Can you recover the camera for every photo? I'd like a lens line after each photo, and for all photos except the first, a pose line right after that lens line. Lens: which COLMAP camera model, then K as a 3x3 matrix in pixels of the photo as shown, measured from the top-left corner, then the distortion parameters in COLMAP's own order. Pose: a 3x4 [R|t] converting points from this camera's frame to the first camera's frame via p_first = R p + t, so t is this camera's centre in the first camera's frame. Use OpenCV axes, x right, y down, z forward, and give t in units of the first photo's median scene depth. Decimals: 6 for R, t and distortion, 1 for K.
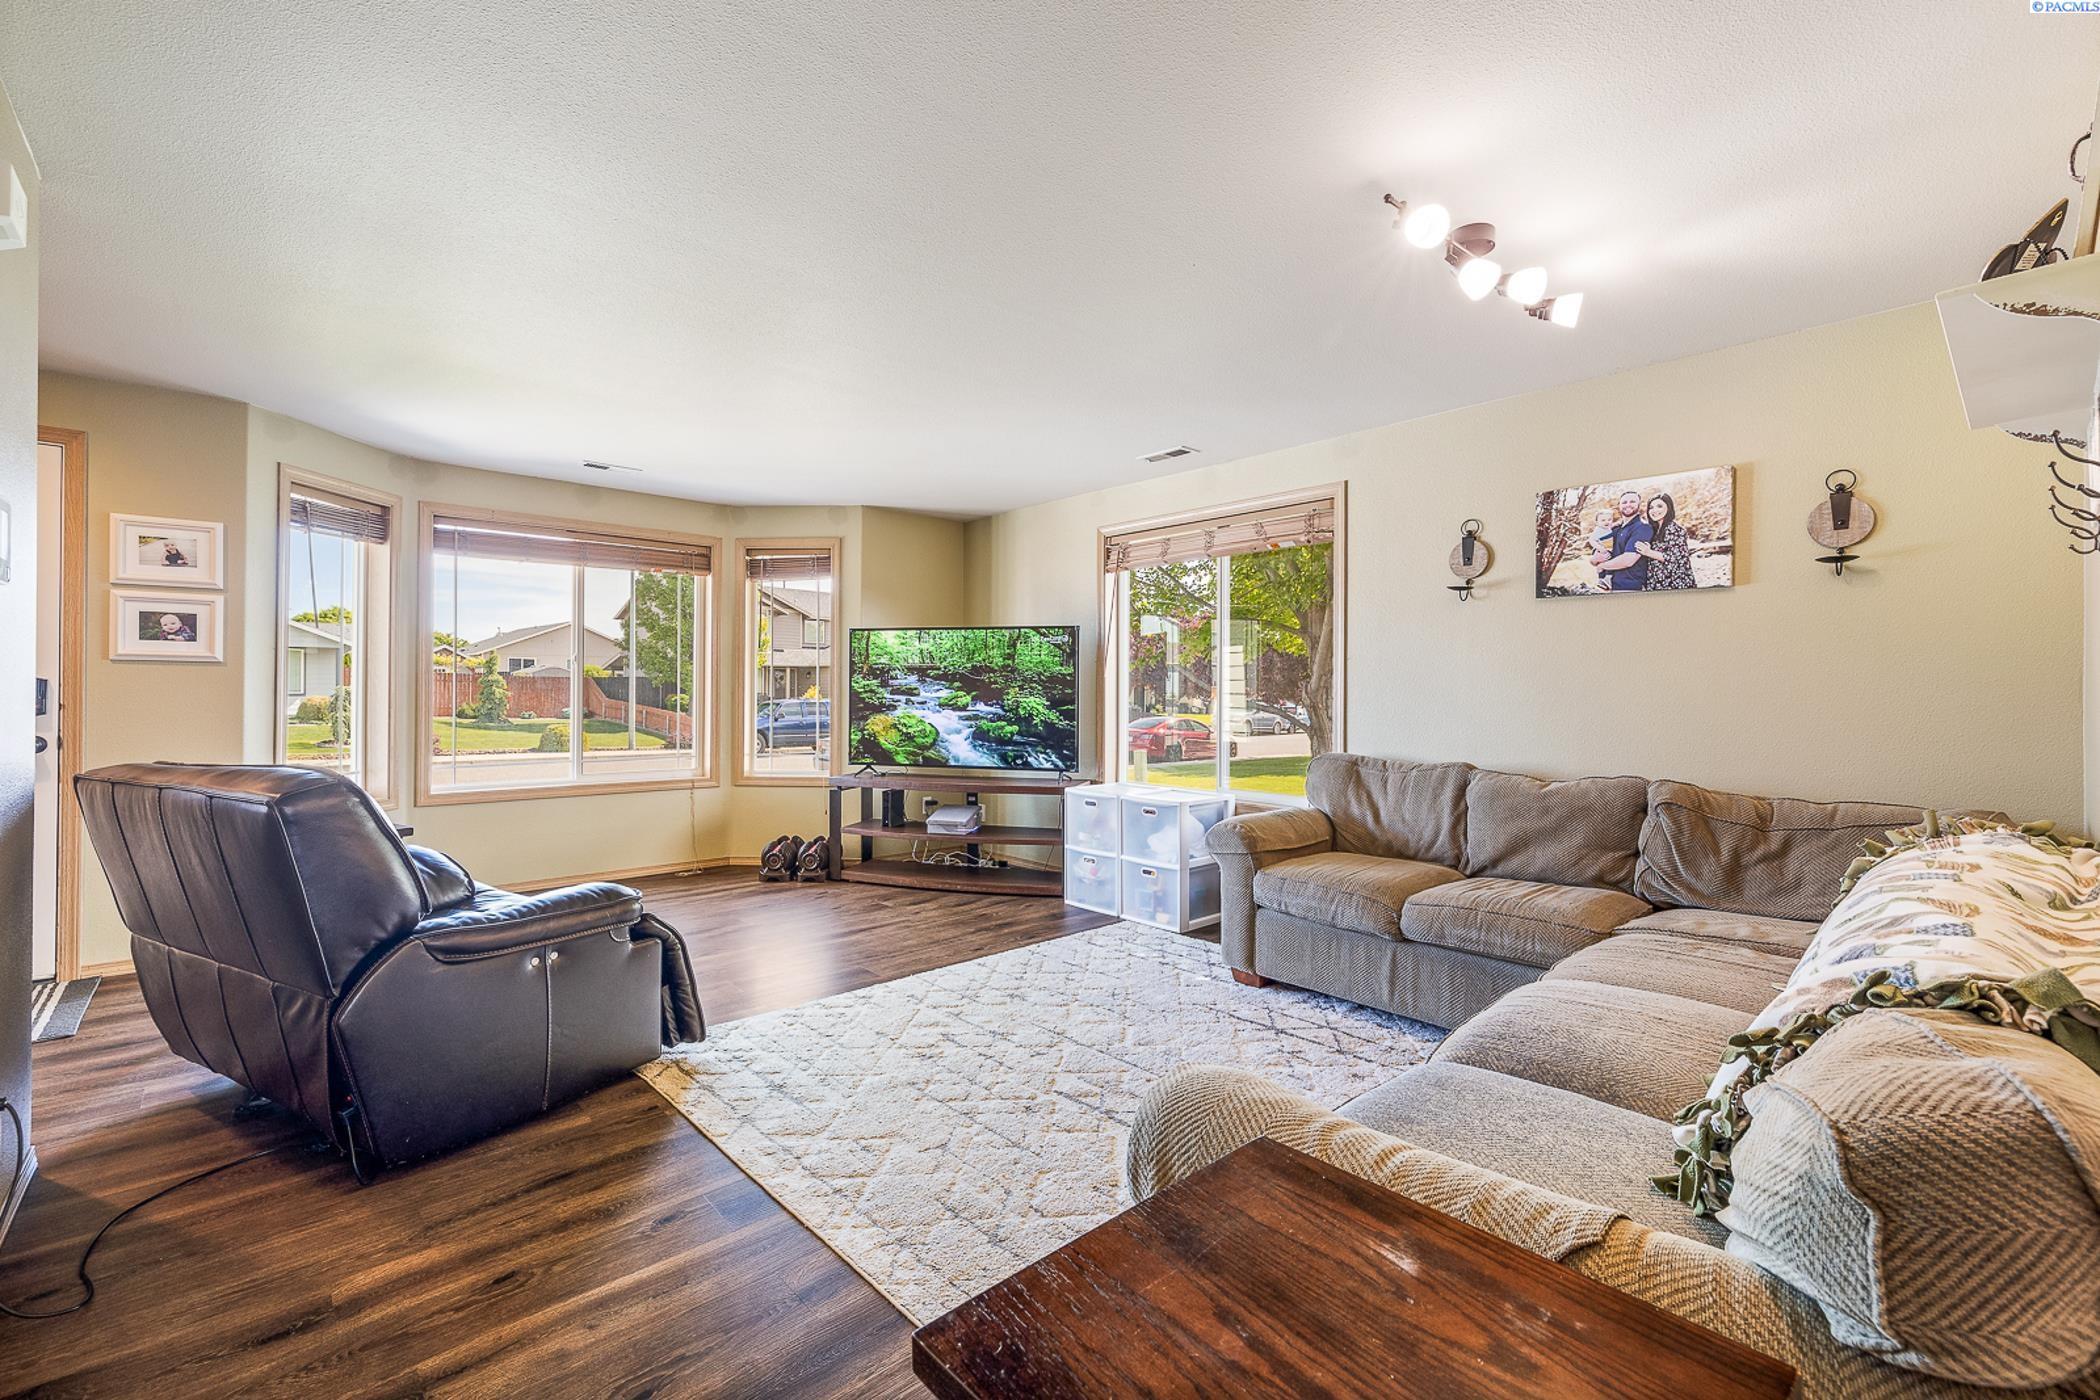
lens RADIAL K [[887.8, 0, 1045.1], [0, 887.8, 691.6], [0, 0, 1]] dist [-0.002439, 0.000184]
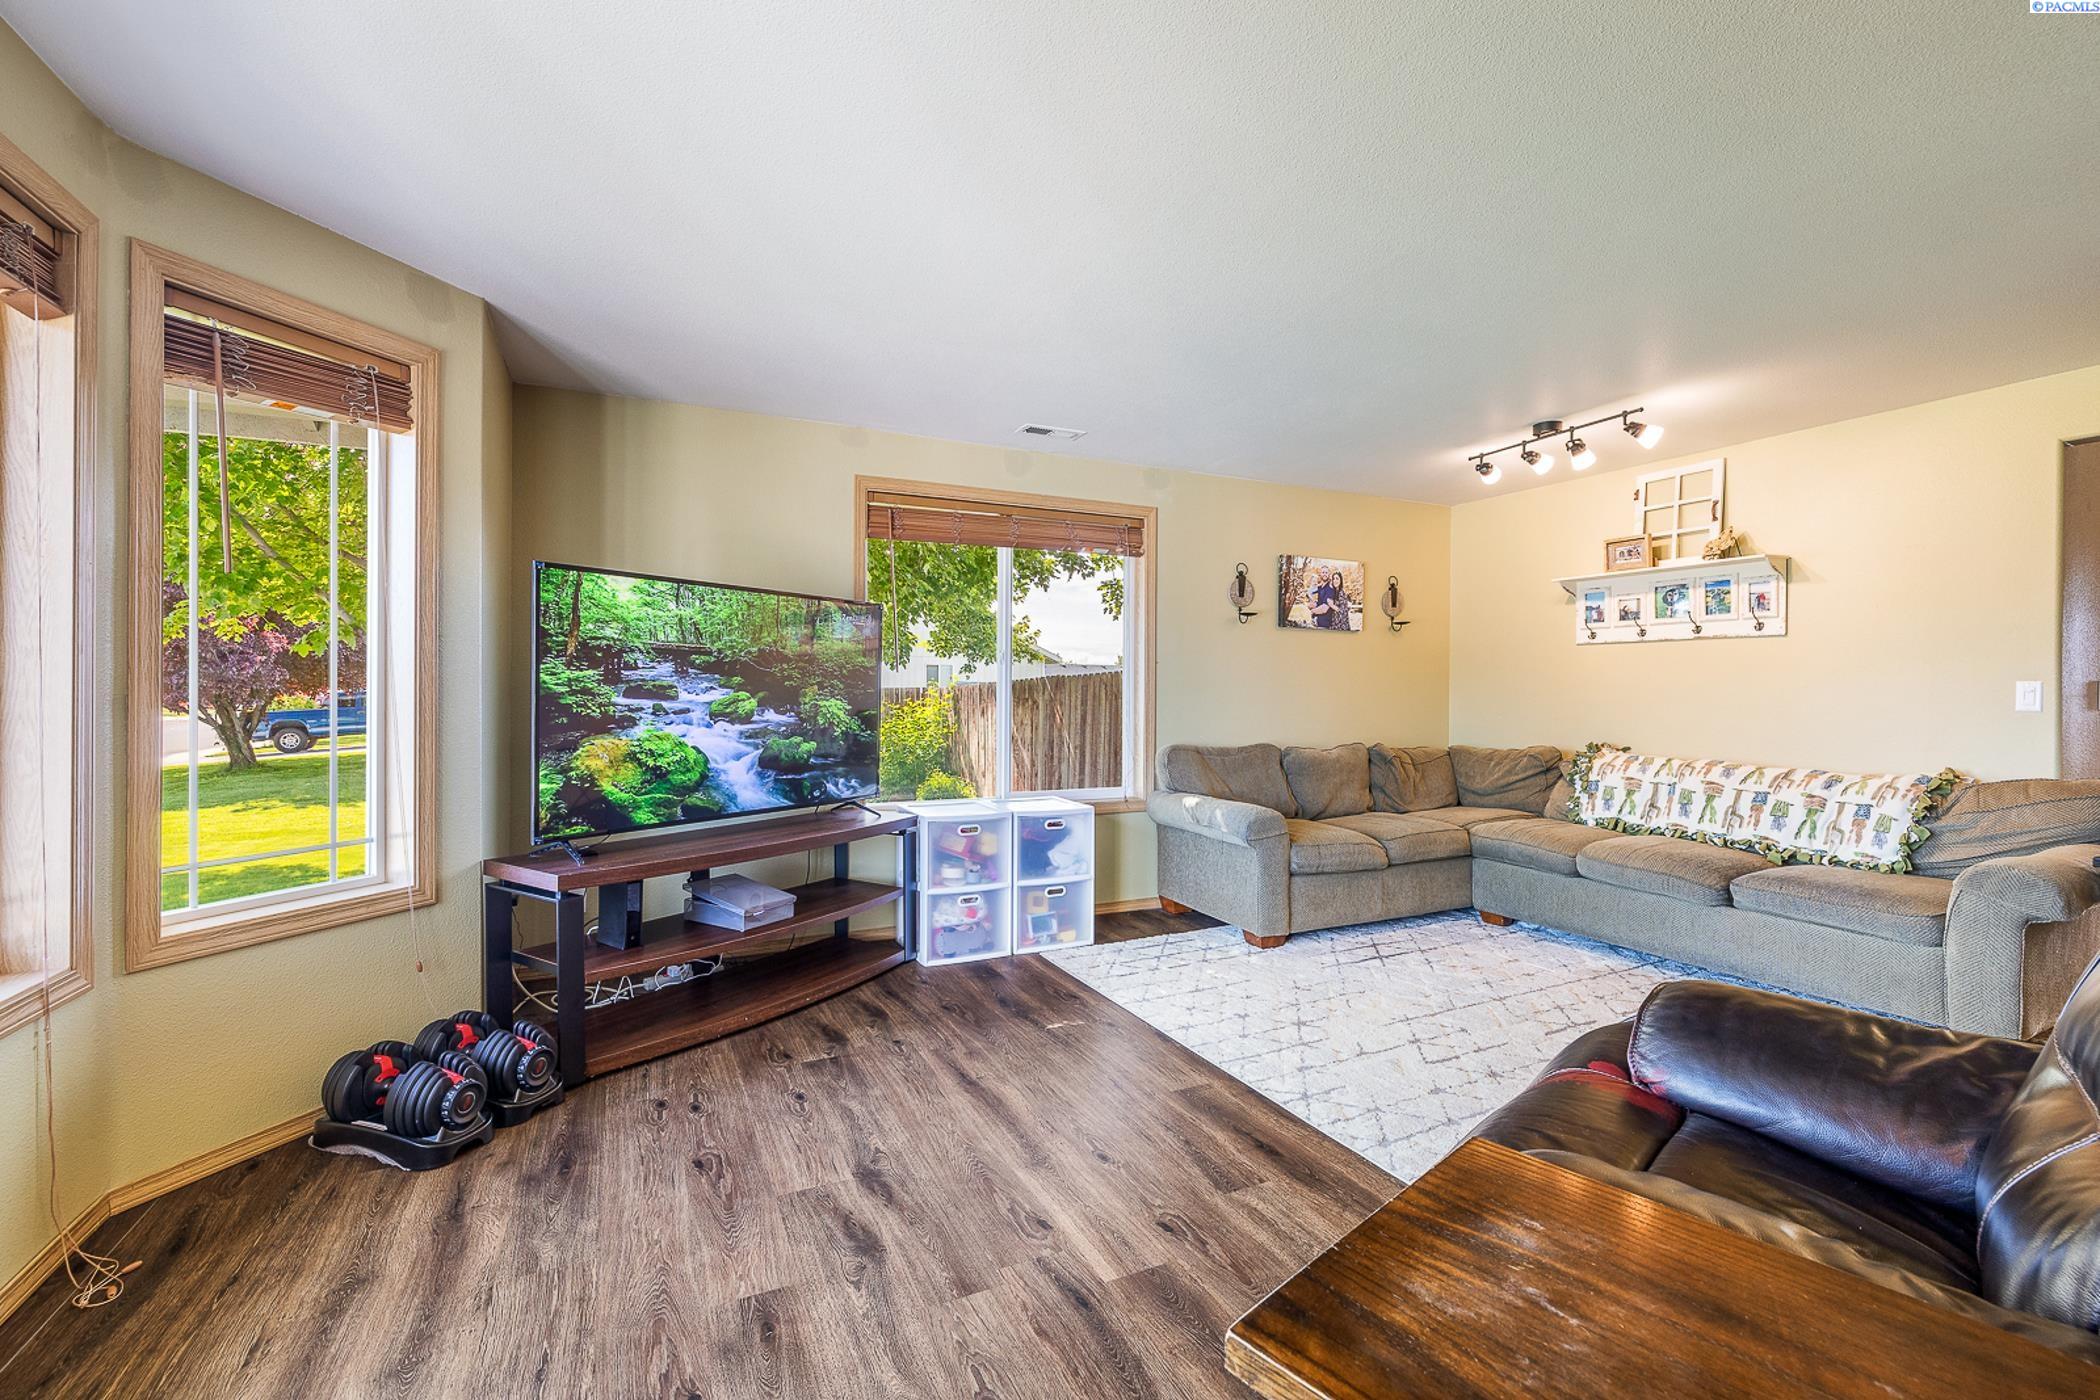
lens RADIAL K [[887.8, 0, 1036.2], [0, 887.8, 695.6], [0, 0, 1]] dist [-0.002439, 0.000184]
pose [[0.291071, -0.007615, 0.956671, -0.623877], [-0.001641, 0.999963, 0.008459, -0.002867], [-0.956700, -0.004032, 0.291048, 0.626429]]
